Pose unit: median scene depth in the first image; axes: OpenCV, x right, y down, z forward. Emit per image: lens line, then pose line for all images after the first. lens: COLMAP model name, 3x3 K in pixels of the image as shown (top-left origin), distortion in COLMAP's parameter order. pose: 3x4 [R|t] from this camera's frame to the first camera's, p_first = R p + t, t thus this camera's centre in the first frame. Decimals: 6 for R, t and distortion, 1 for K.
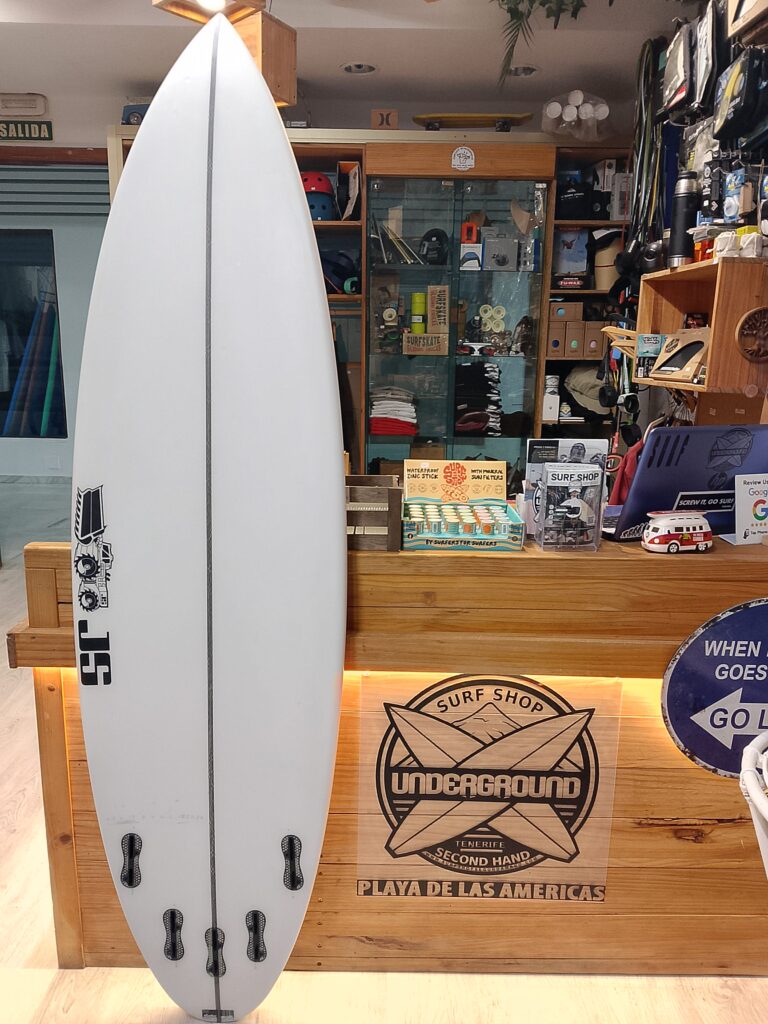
lens RADIAL K [[778.9, 0, 382.5], [0, 778.9, 517.4], [0, 0, 1]] dist [0.083412, -0.128174]
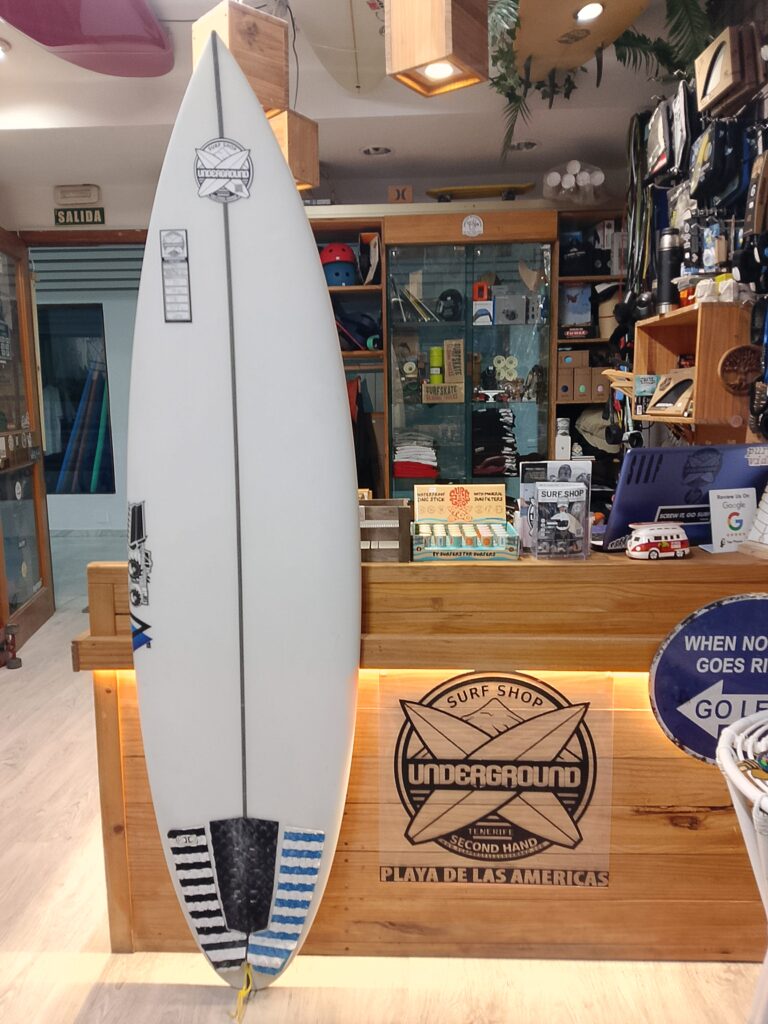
lens RADIAL K [[763.8, 0, 382.4], [0, 763.8, 511.6], [0, 0, 1]] dist [0.083197, -0.111658]
pose [[0.998772, -0.023871, -0.043409, 0.030345], [0.020521, 0.996893, -0.076043, 0.049862], [0.045089, 0.075059, 0.996159, -0.110934]]
